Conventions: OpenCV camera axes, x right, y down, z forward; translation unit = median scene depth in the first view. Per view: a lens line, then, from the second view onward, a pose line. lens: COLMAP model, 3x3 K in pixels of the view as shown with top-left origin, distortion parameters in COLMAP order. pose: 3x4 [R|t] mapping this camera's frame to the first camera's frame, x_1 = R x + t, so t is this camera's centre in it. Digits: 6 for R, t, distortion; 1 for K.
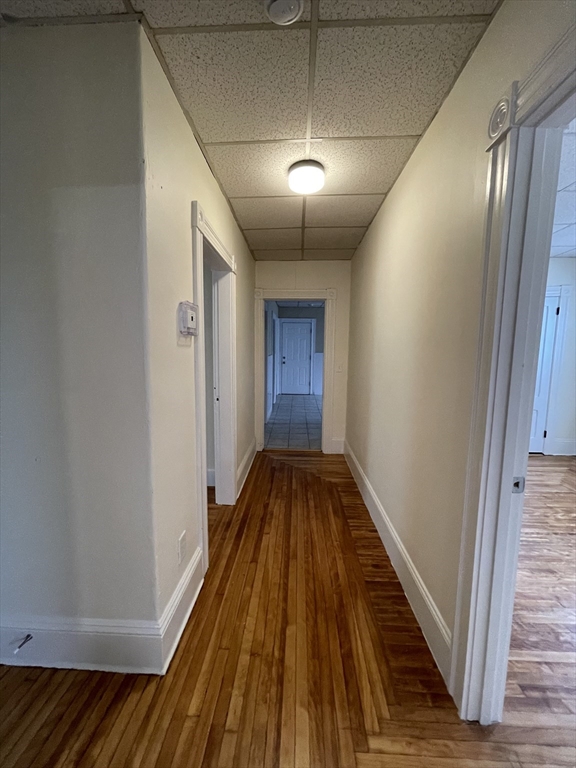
lens RADIAL K [[309.1, 0, 286.7], [0, 309.1, 381.5], [0, 0, 1]] dist [0.000662, -0.000694]
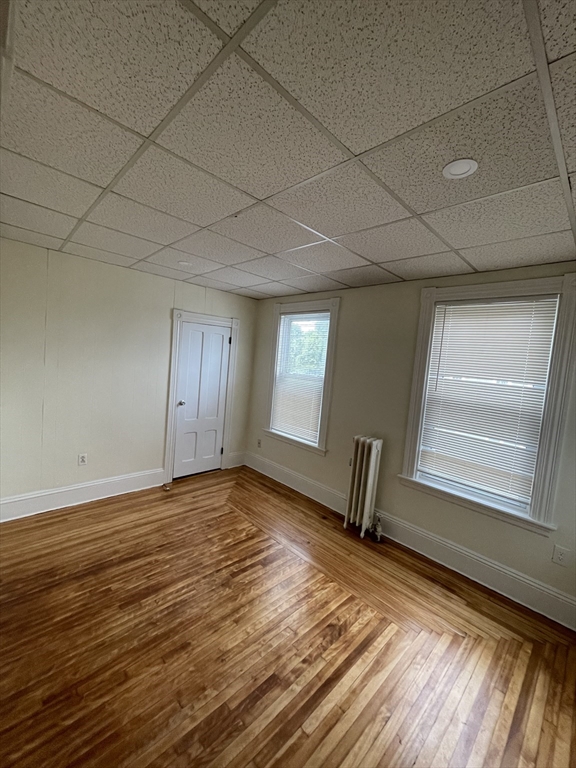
lens RADIAL K [[309.1, 0, 285.1], [0, 309.1, 382.7], [0, 0, 1]] dist [0.000662, -0.000694]
pose [[0.689073, -0.002133, 0.724689, 0.380128], [0.001231, 0.999998, 0.001773, -0.142176], [-0.724691, -0.000330, 0.689074, 0.158717]]
